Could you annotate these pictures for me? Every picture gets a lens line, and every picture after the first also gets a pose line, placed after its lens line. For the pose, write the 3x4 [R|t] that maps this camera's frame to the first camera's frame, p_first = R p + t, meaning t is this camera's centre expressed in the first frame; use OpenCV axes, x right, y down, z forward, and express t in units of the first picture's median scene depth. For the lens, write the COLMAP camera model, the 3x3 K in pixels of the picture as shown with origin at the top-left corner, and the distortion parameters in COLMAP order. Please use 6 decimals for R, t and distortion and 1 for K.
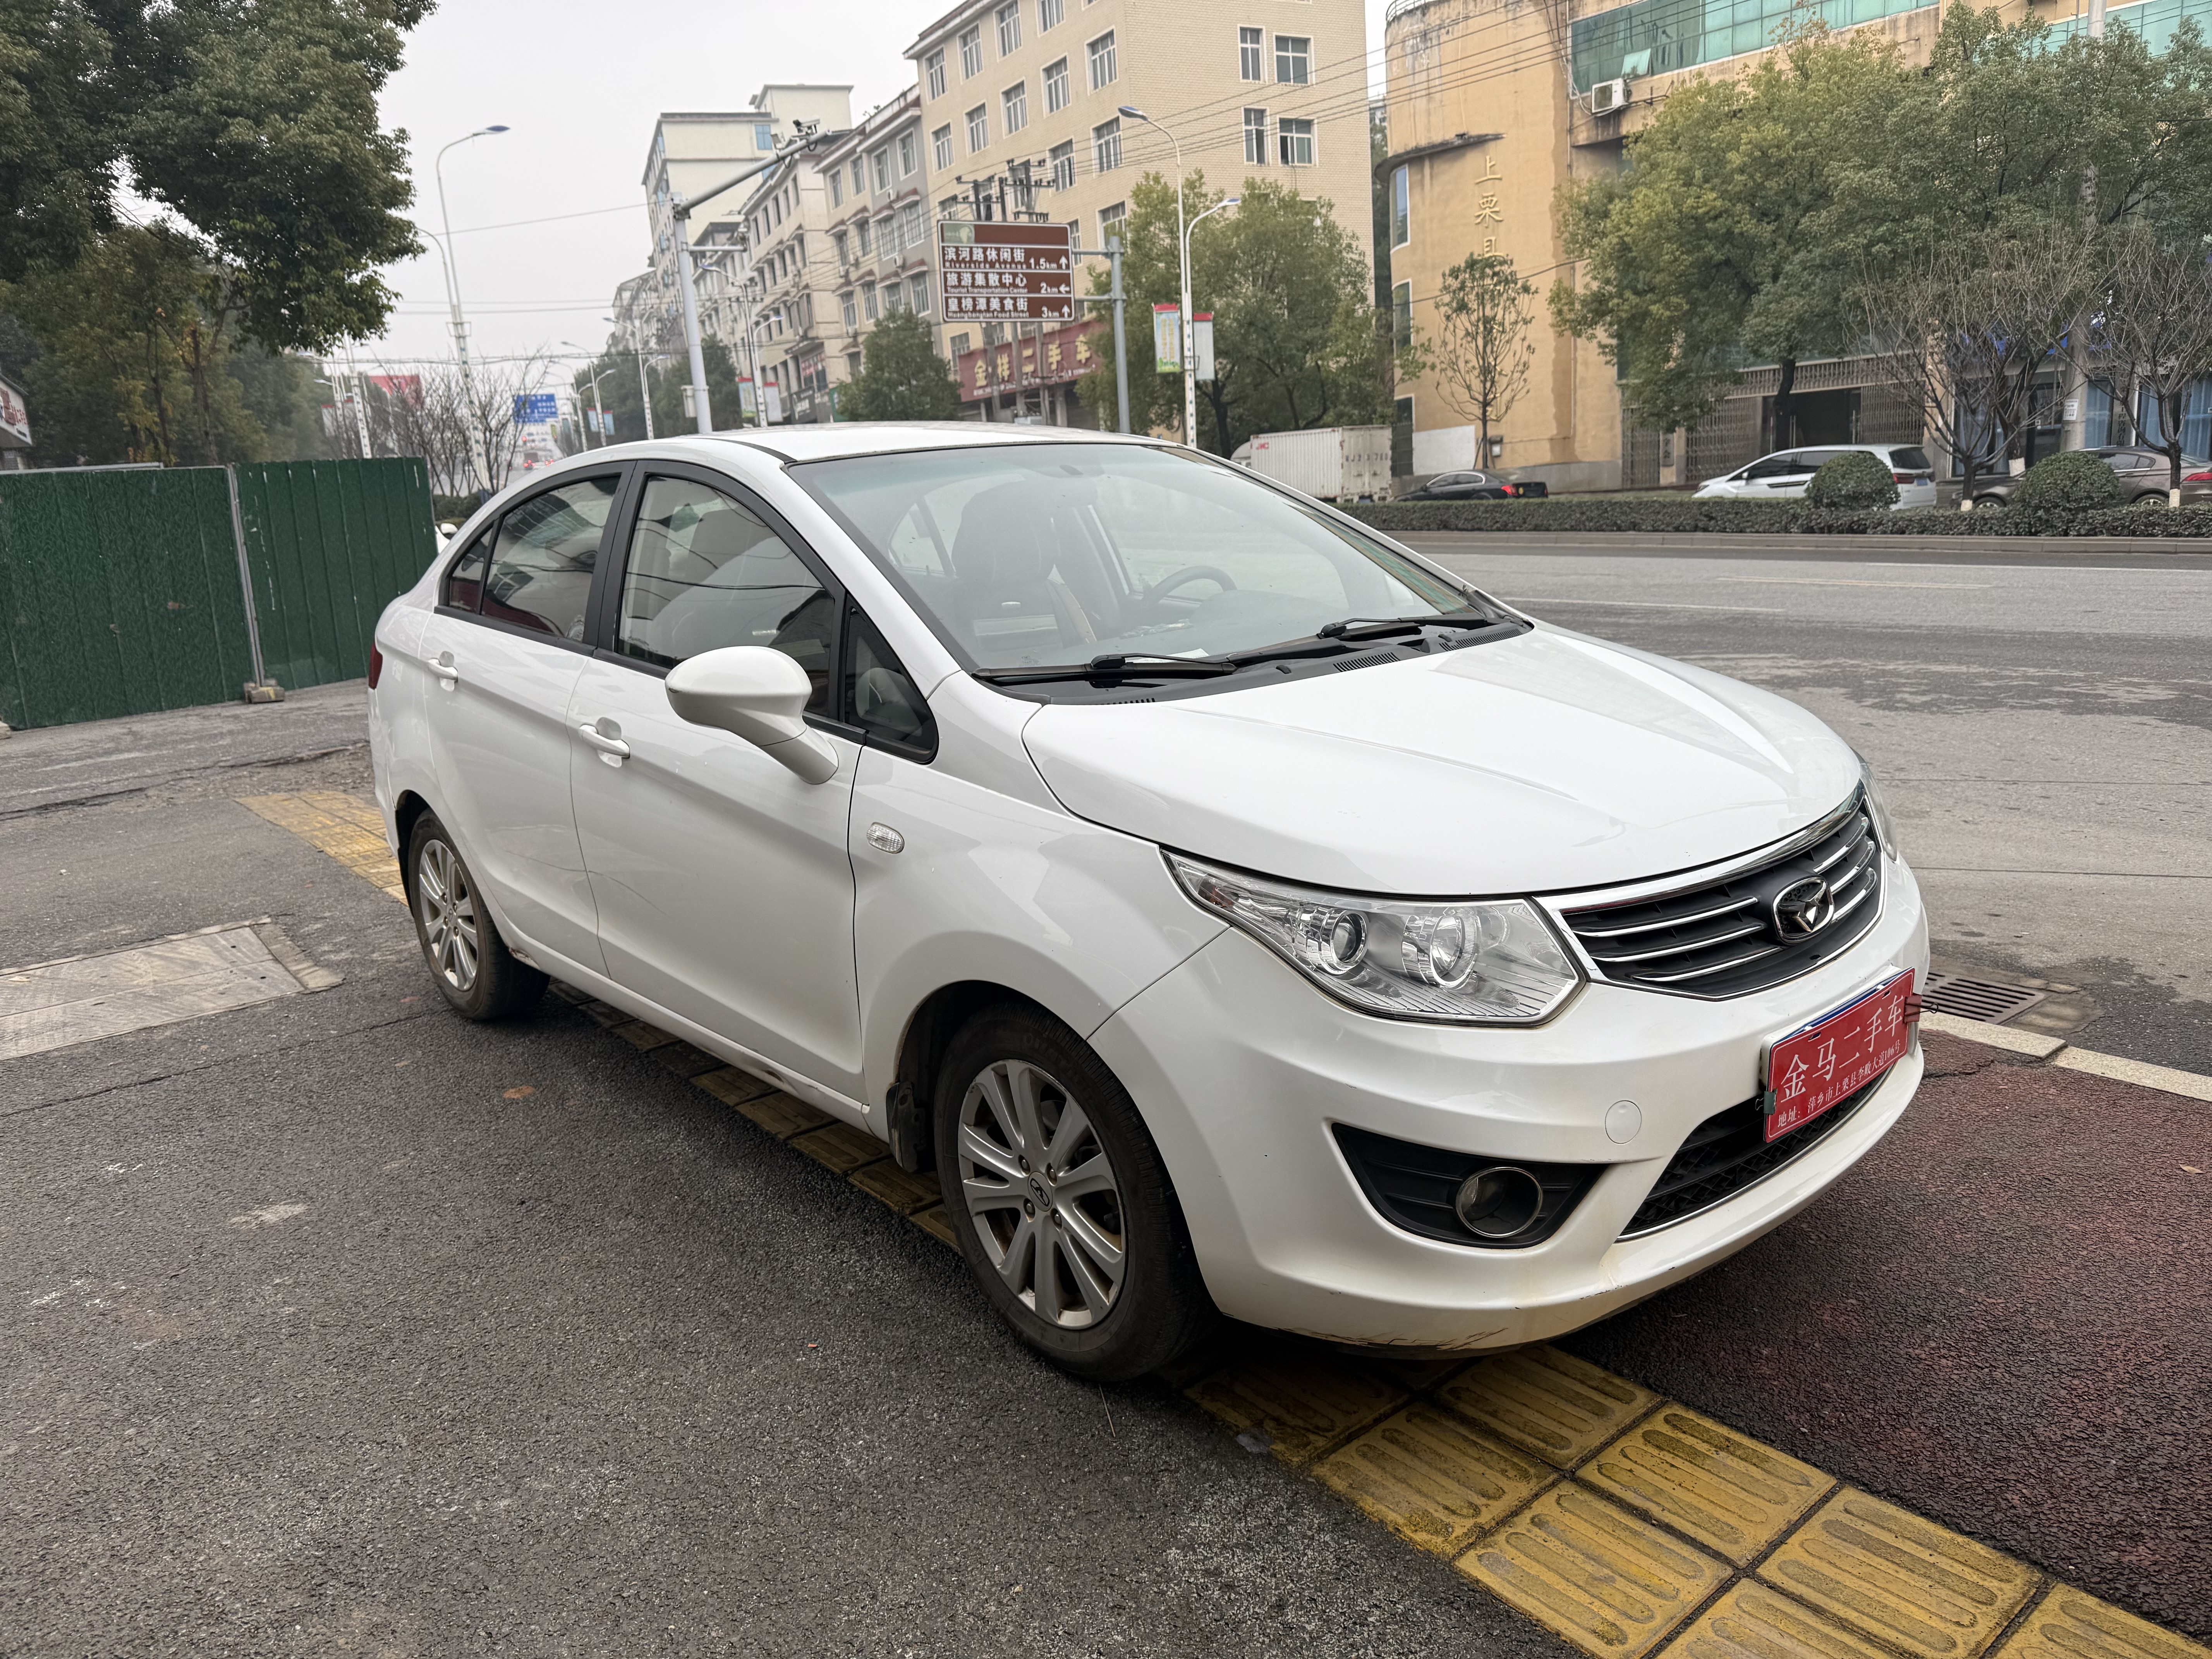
lens RADIAL K [[1559.6, 0, 1099.3], [0, 1559.6, 828.4], [0, 0, 1]] dist [0.031225, -0.040232]
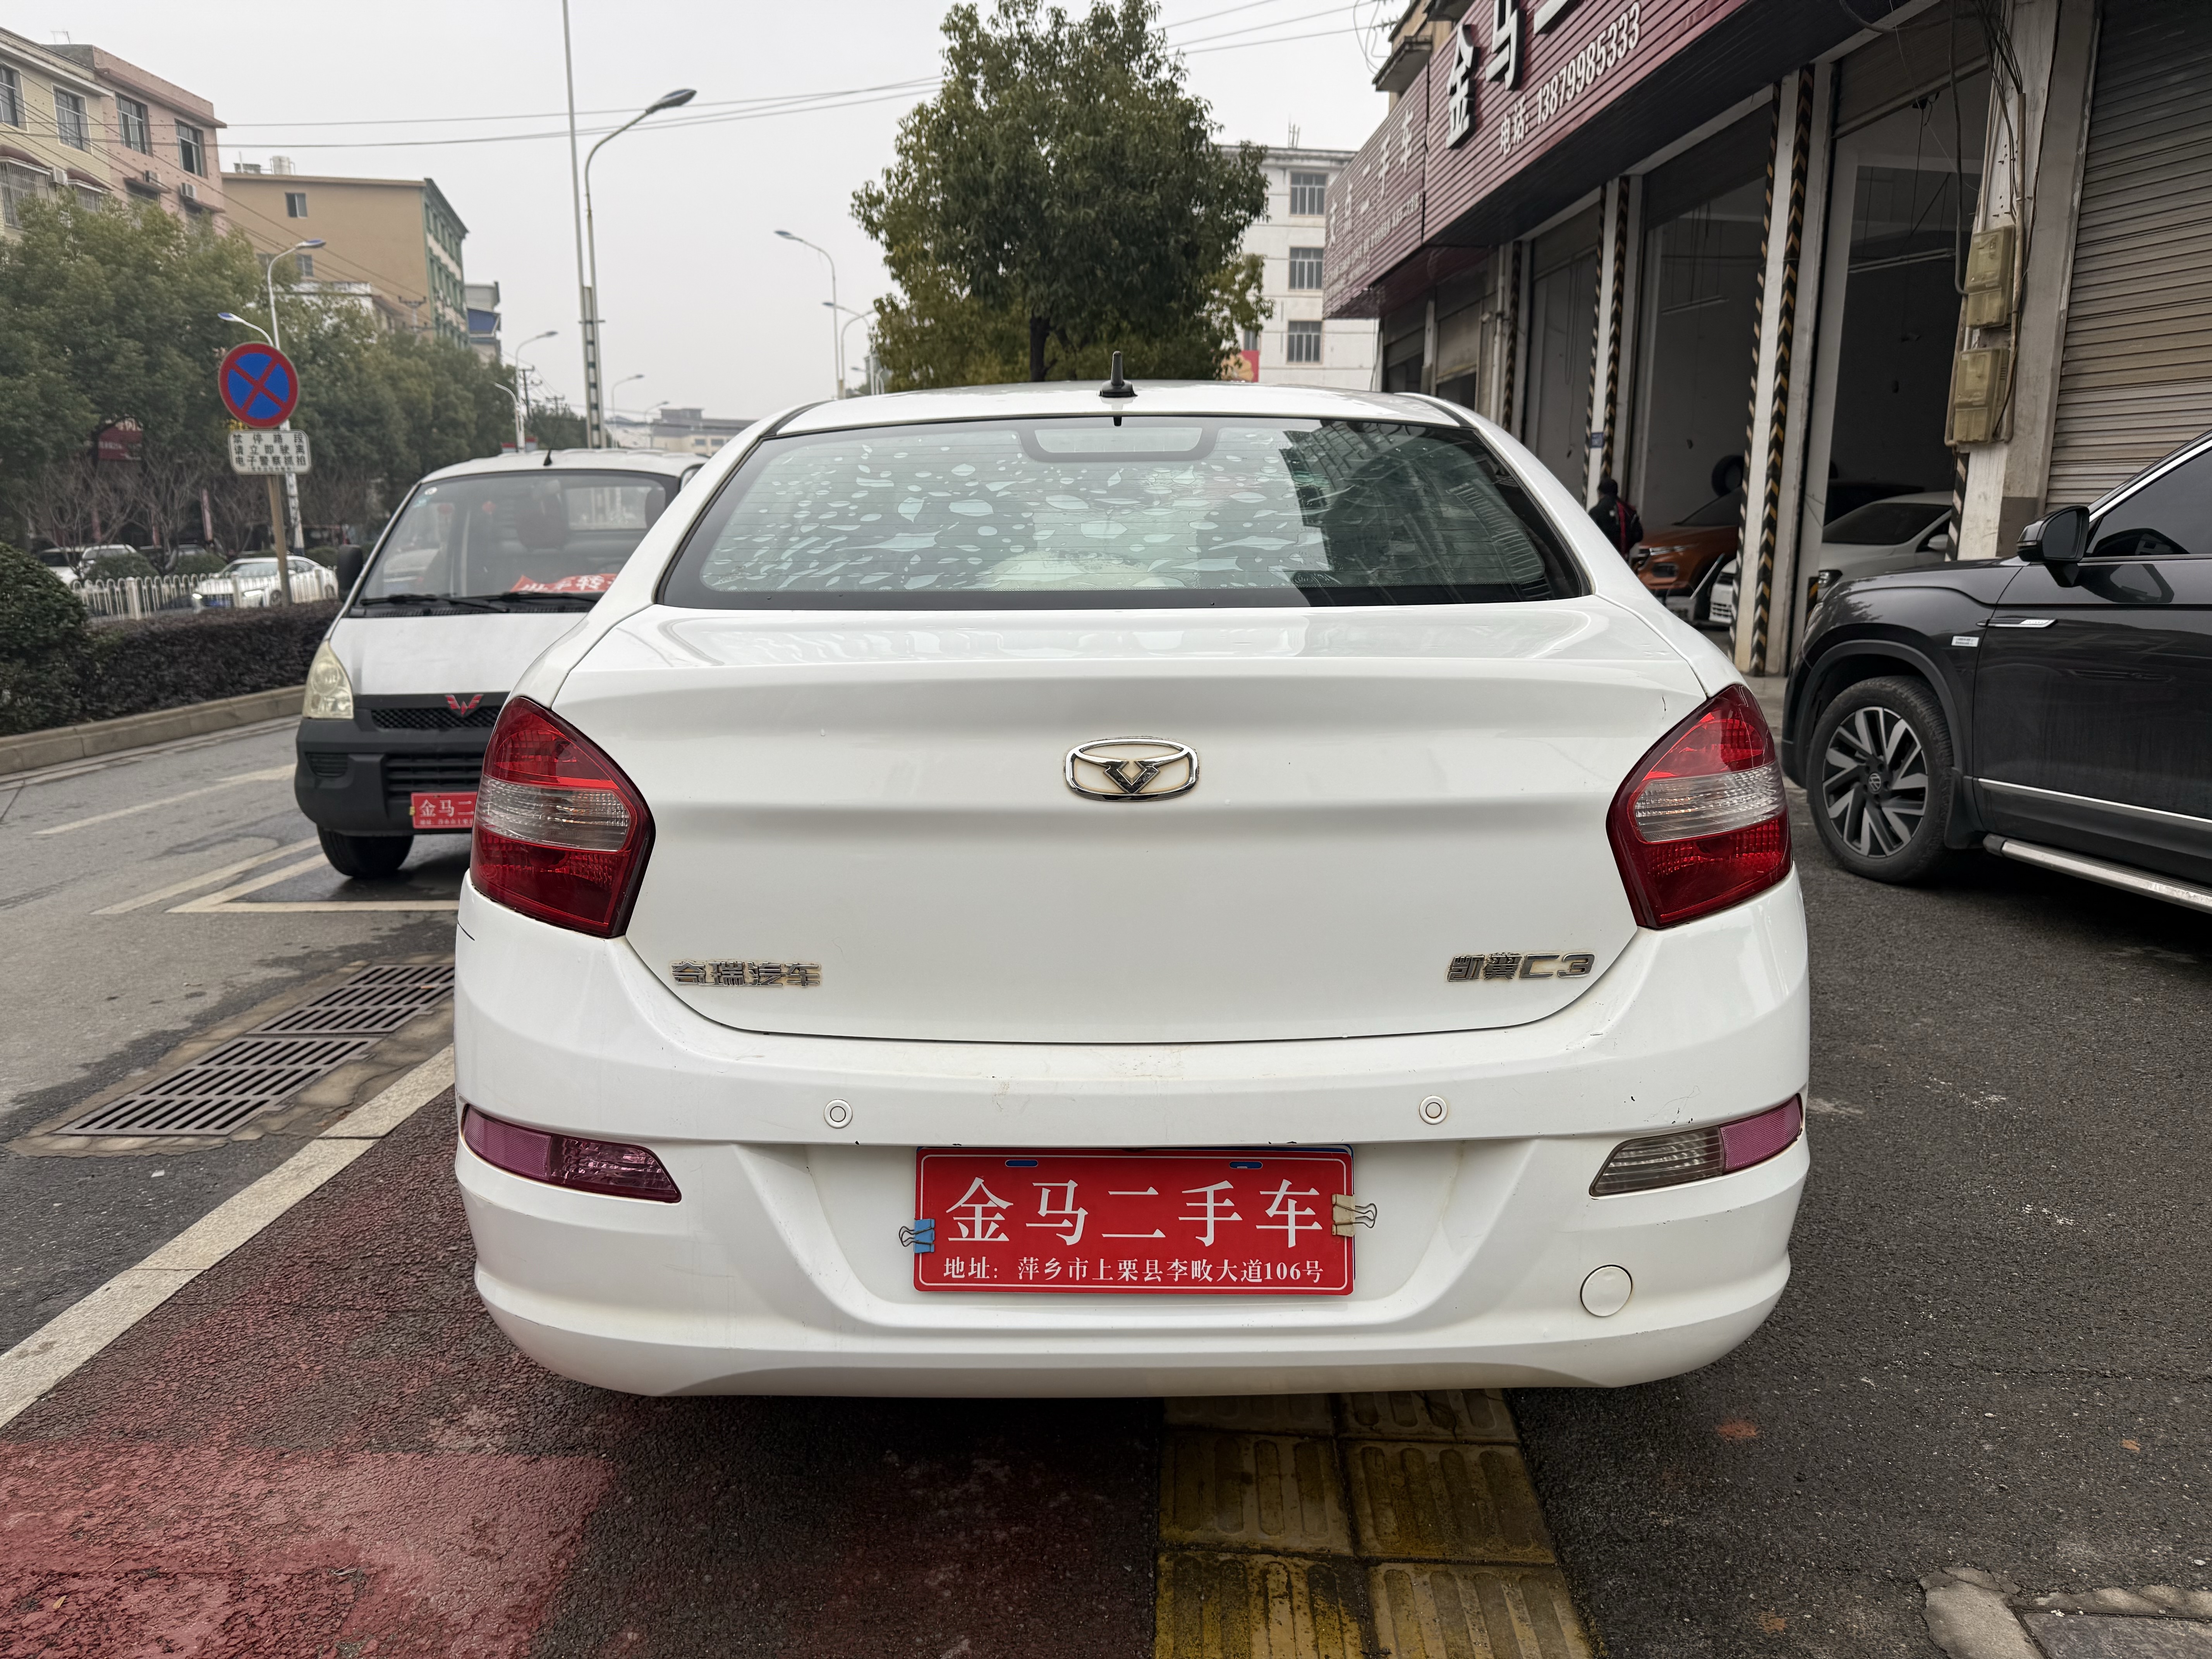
lens RADIAL K [[1559.6, 0, 1115.9], [0, 1559.6, 848.0], [0, 0, 1]] dist [0.031225, -0.040232]
pose [[-0.753797, -0.066949, 0.653688, -0.228626], [0.198927, 0.924866, 0.324115, -0.095003], [-0.626273, 0.374353, -0.683843, 0.519686]]
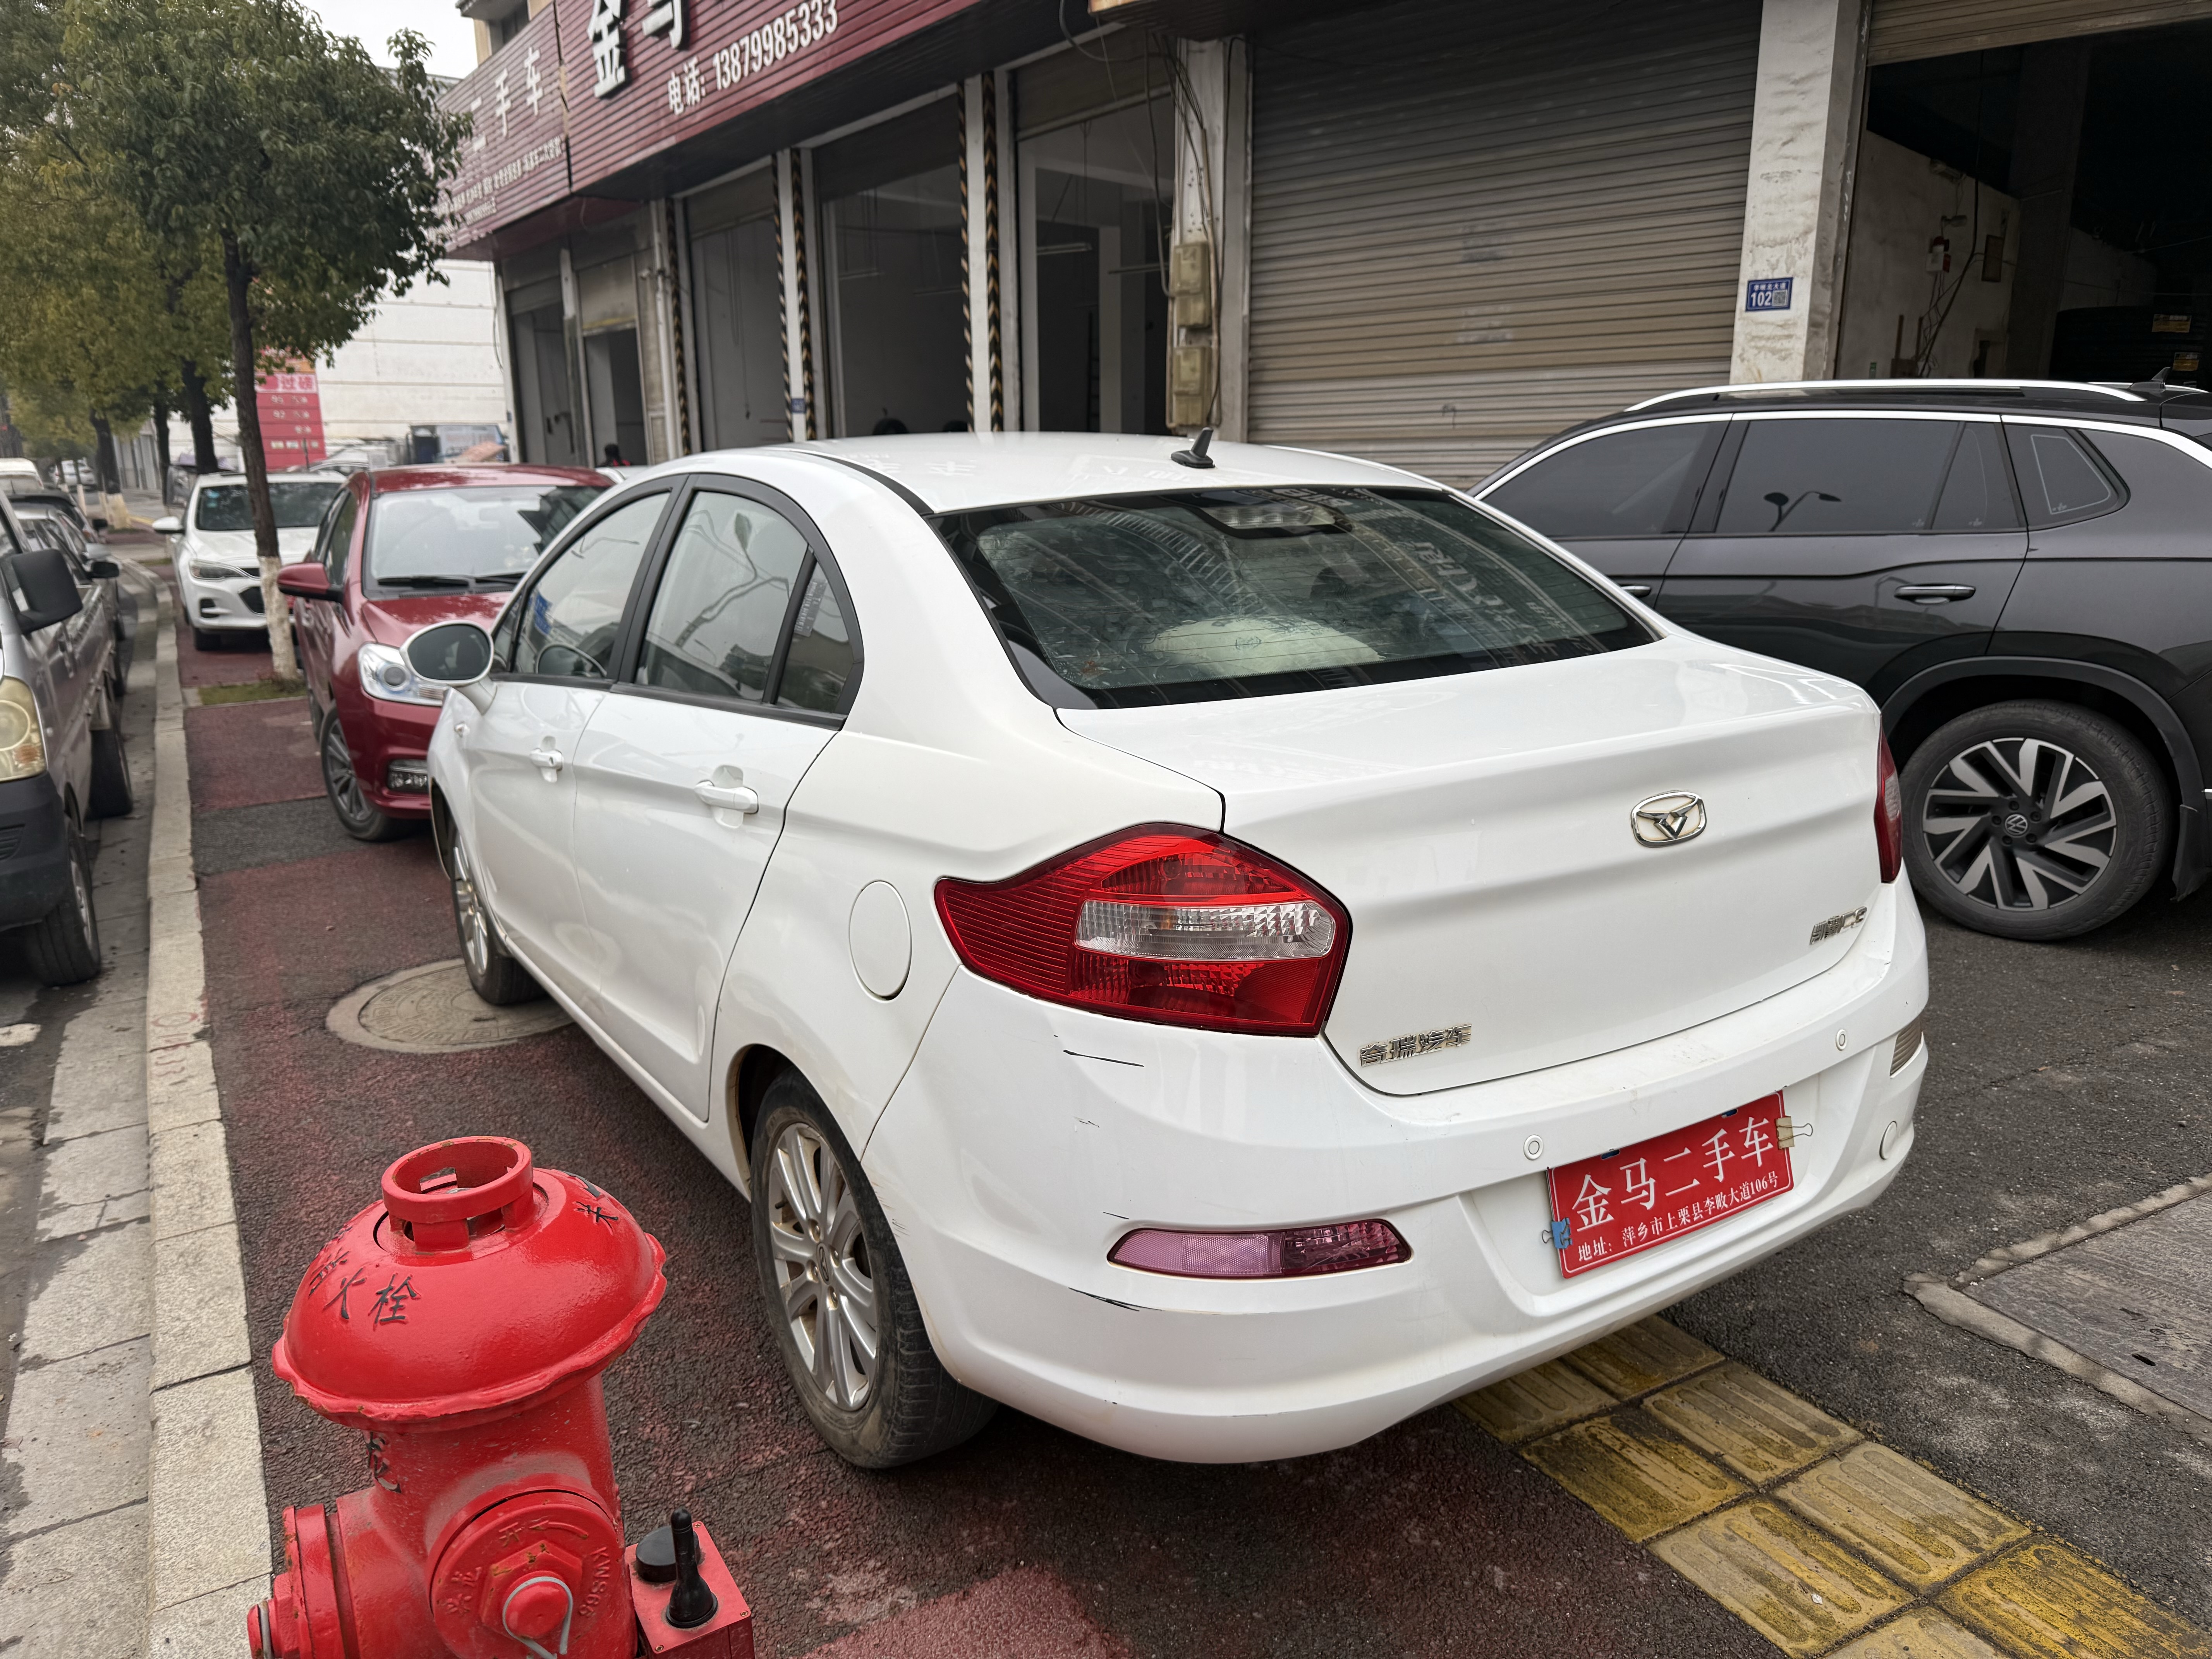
lens RADIAL K [[1559.6, 0, 1110.5], [0, 1559.6, 841.4], [0, 0, 1]] dist [0.031225, -0.040232]
pose [[-0.986720, 0.041100, 0.157147, -0.112119], [0.106858, 0.892877, 0.437439, -0.133384], [-0.122334, 0.448422, -0.885411, 0.578581]]
